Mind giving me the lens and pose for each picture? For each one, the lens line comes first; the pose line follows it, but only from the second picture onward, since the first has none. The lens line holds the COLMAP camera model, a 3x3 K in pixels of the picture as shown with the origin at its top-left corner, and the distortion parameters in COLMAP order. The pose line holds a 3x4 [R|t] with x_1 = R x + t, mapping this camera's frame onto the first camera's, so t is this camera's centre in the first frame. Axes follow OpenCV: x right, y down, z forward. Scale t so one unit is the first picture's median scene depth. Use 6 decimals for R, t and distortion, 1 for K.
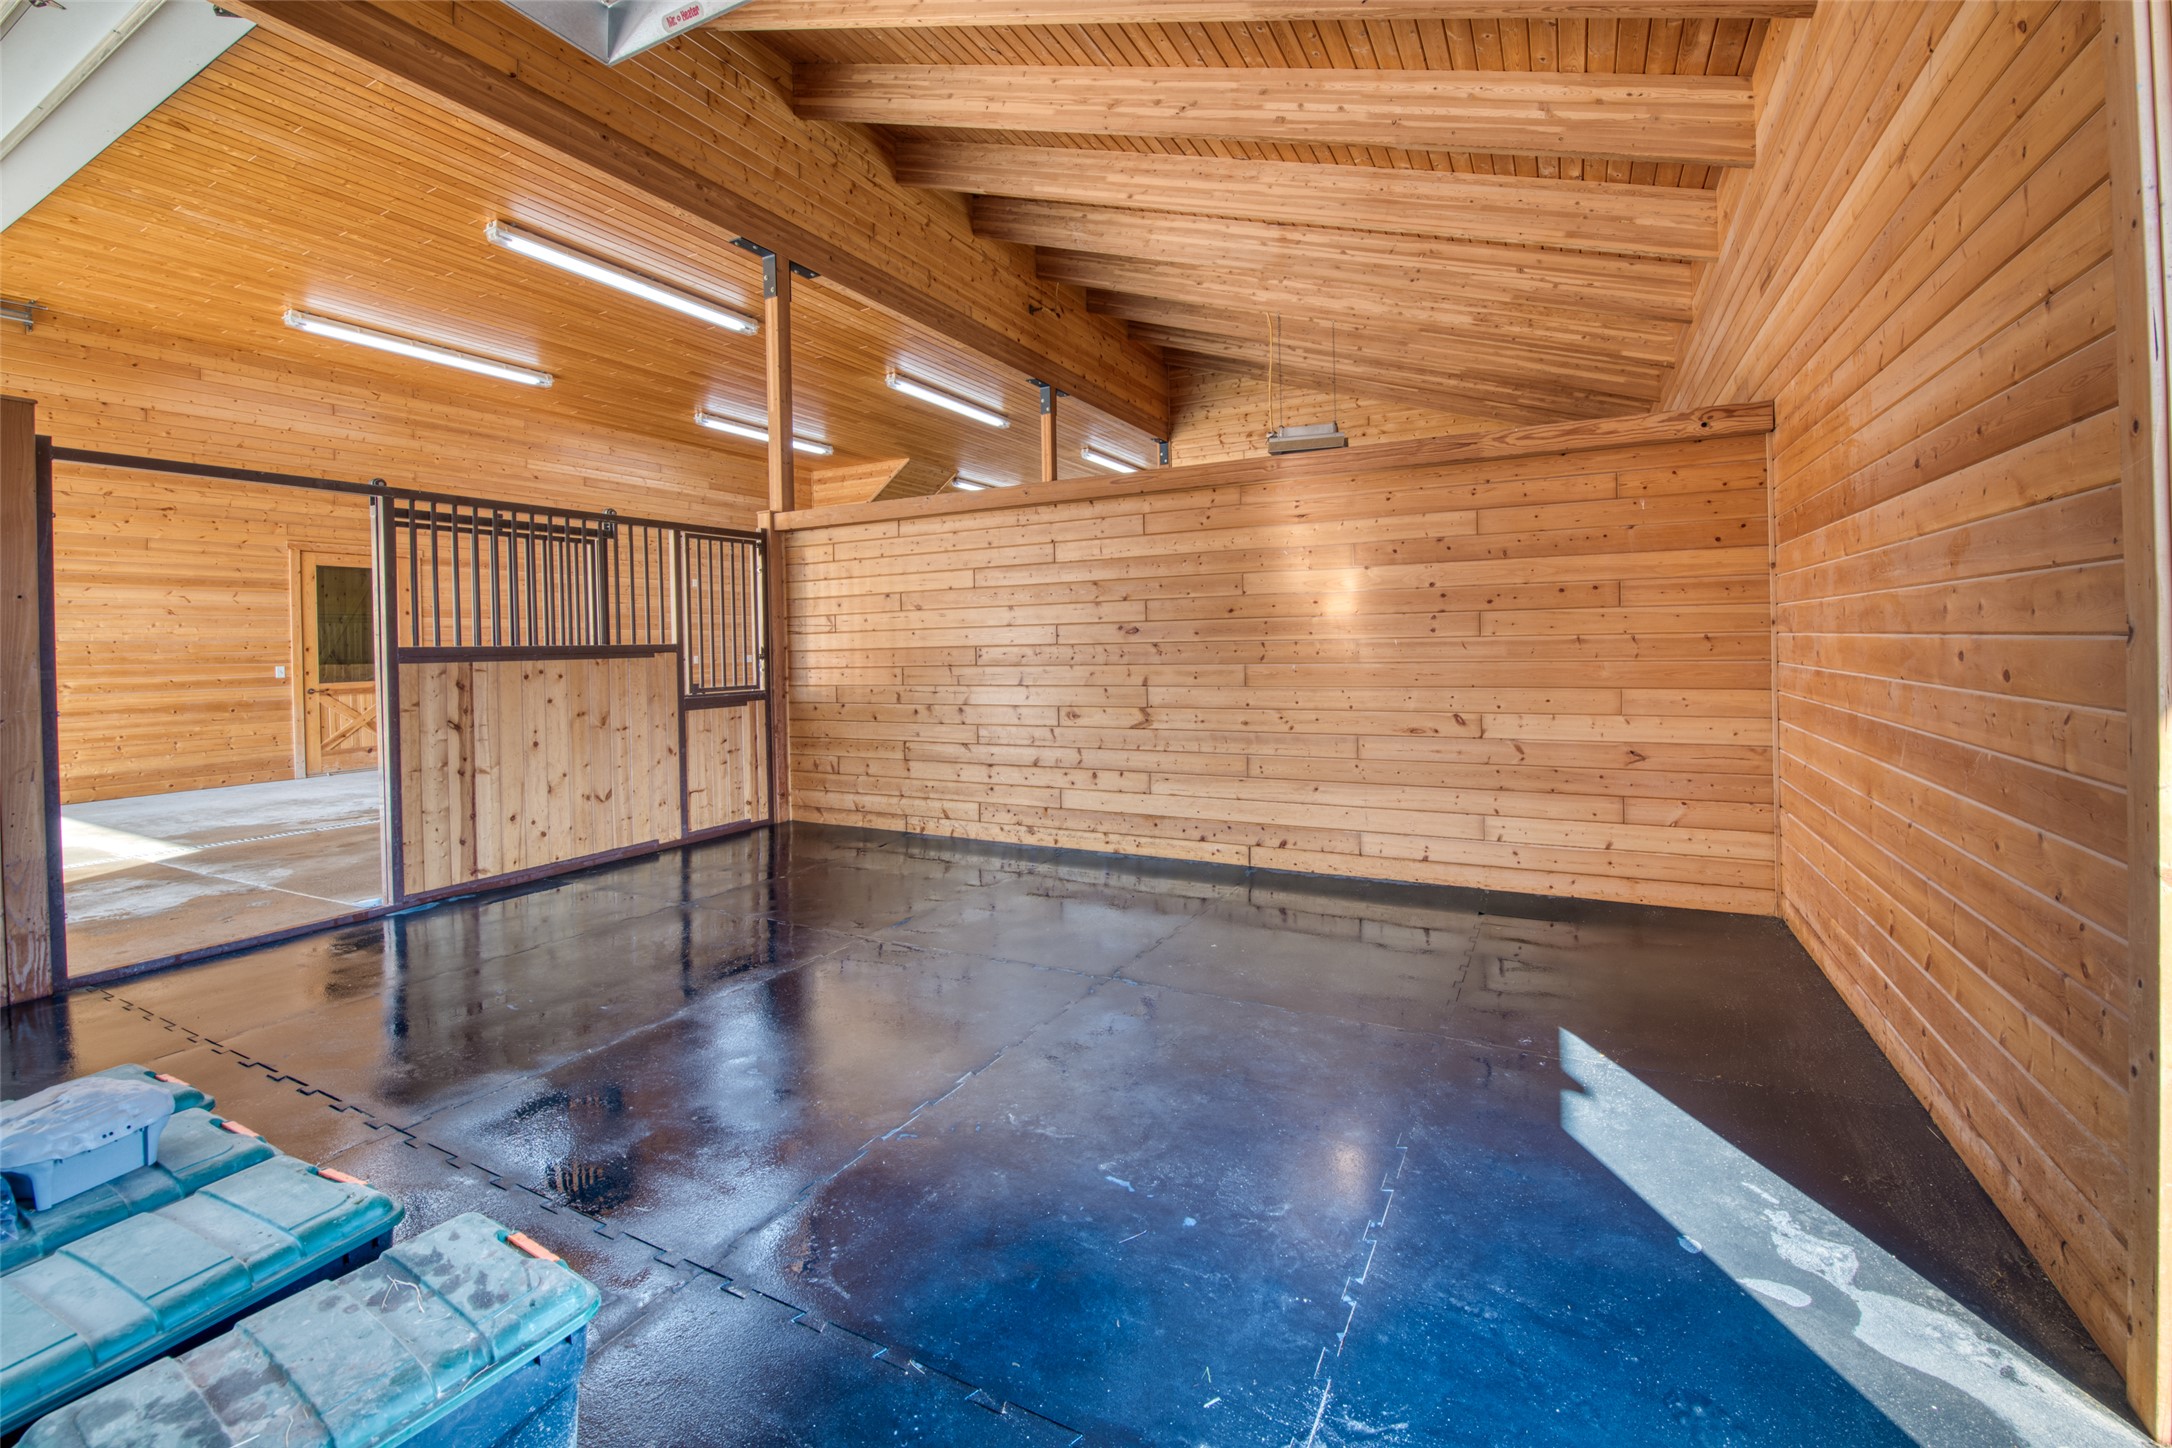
lens RADIAL K [[900.0, 0, 1091.6], [0, 900.0, 630.6], [0, 0, 1]] dist [-0.014679, -0.004287]
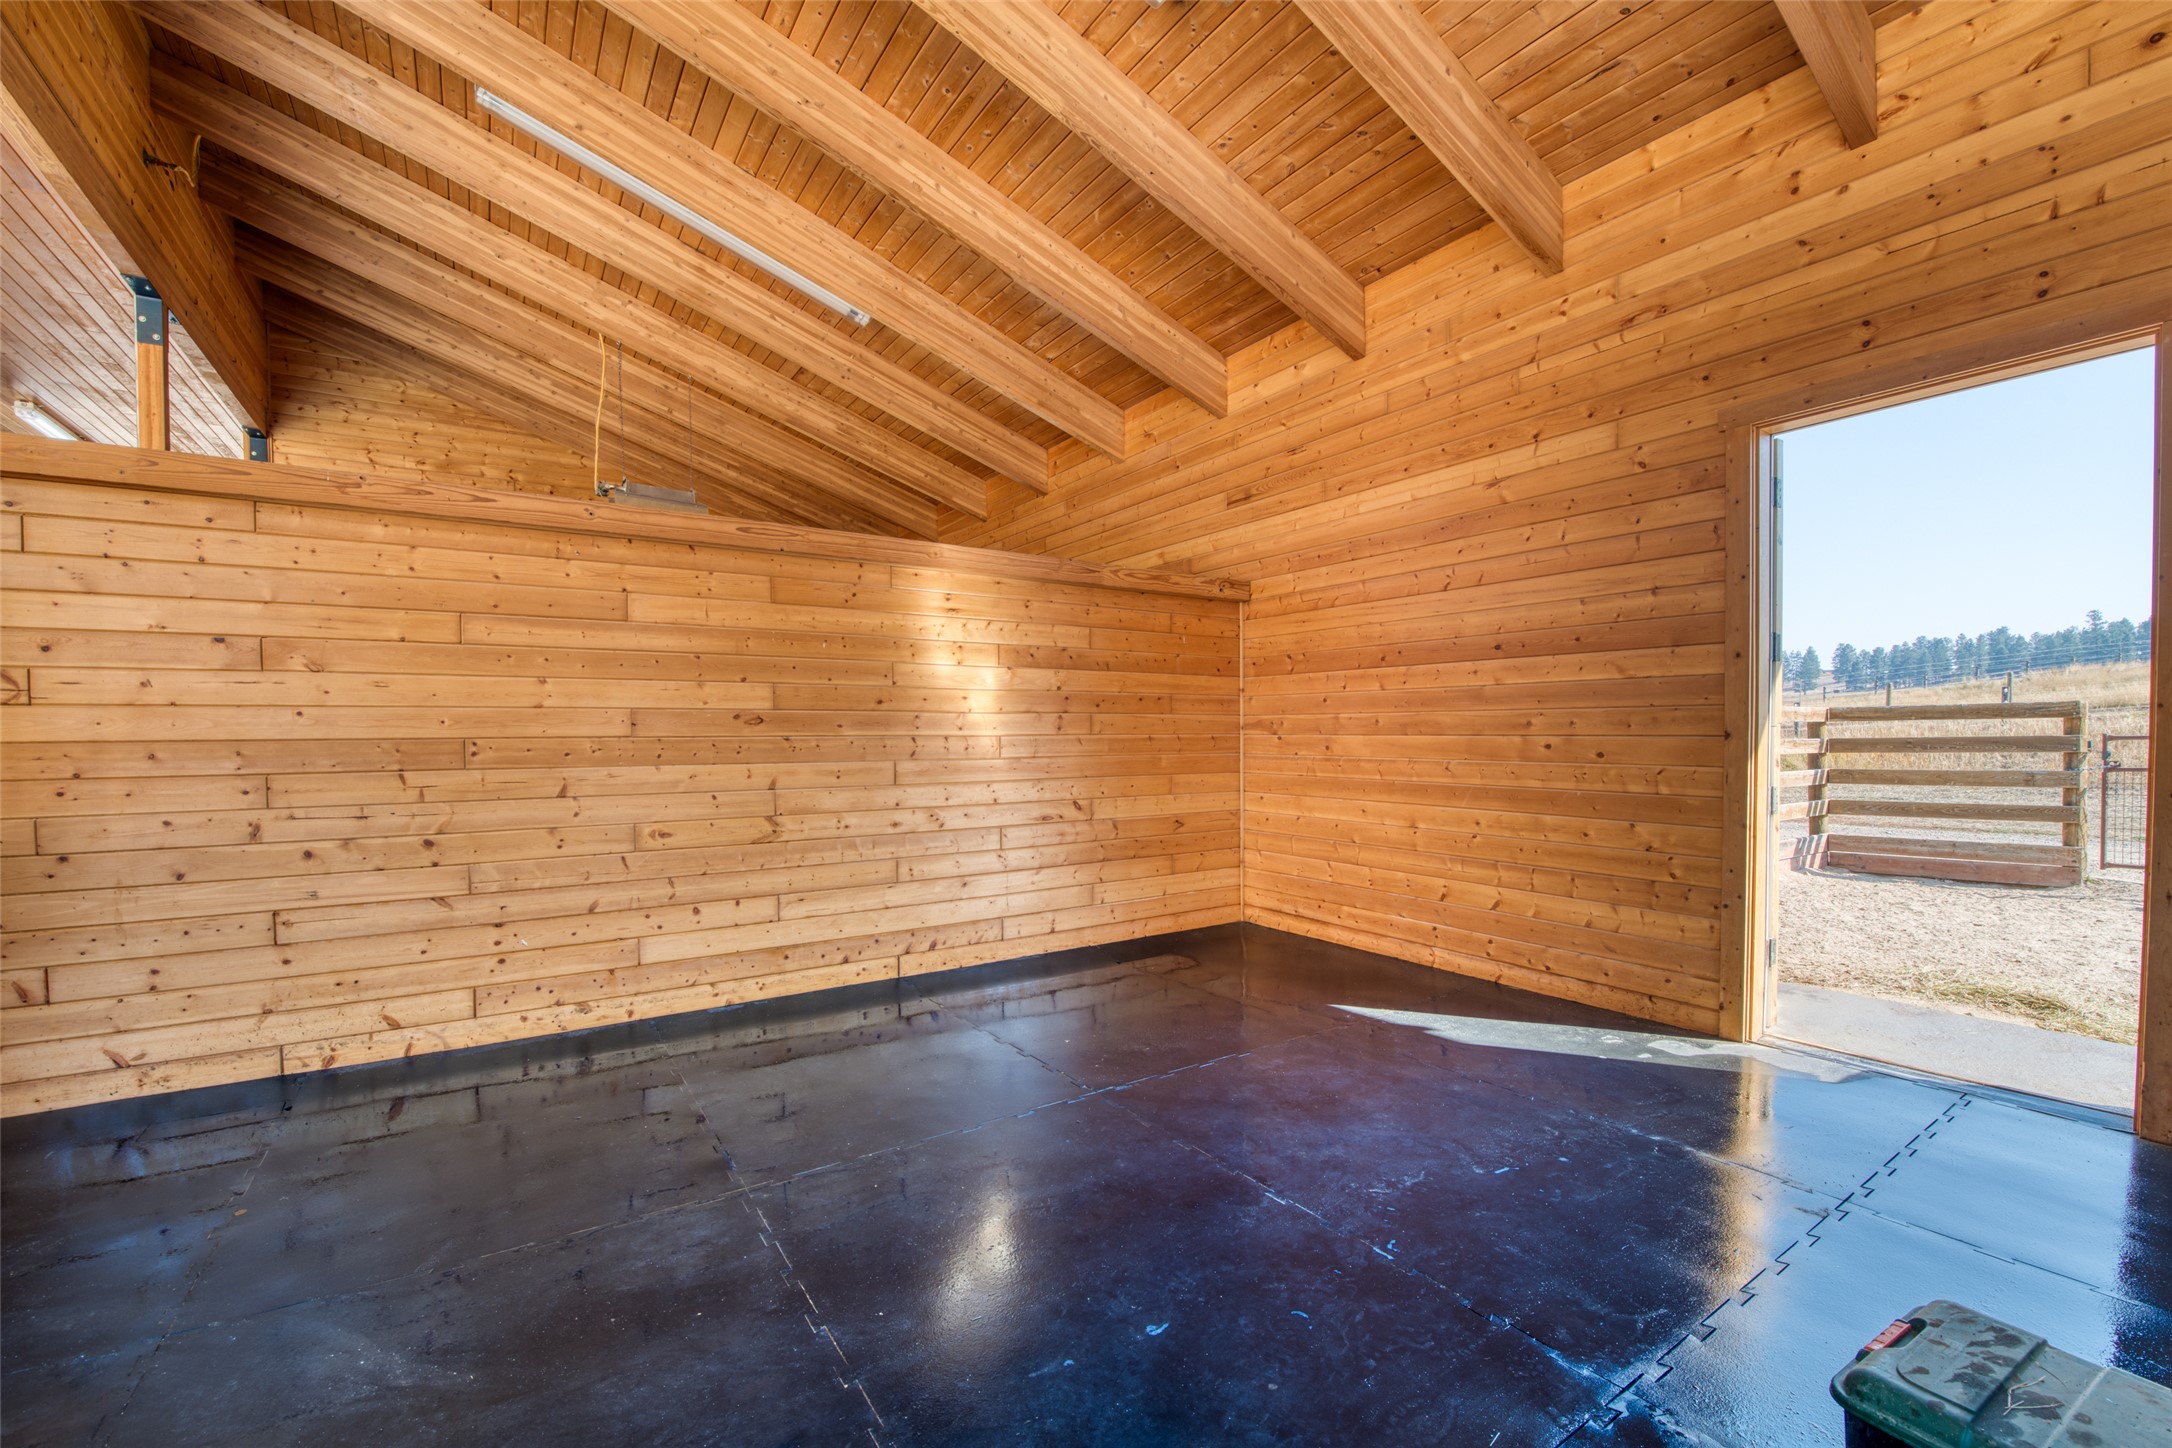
lens RADIAL K [[898.5, 0, 1090.4], [0, 898.5, 742.0], [0, 0, 1]] dist [-0.014822, -0.003269]
pose [[0.477014, 0.005984, 0.878876, -0.545369], [-0.019882, 0.999794, 0.003984, 0.010446], [-0.878671, -0.019374, 0.477035, 0.385524]]
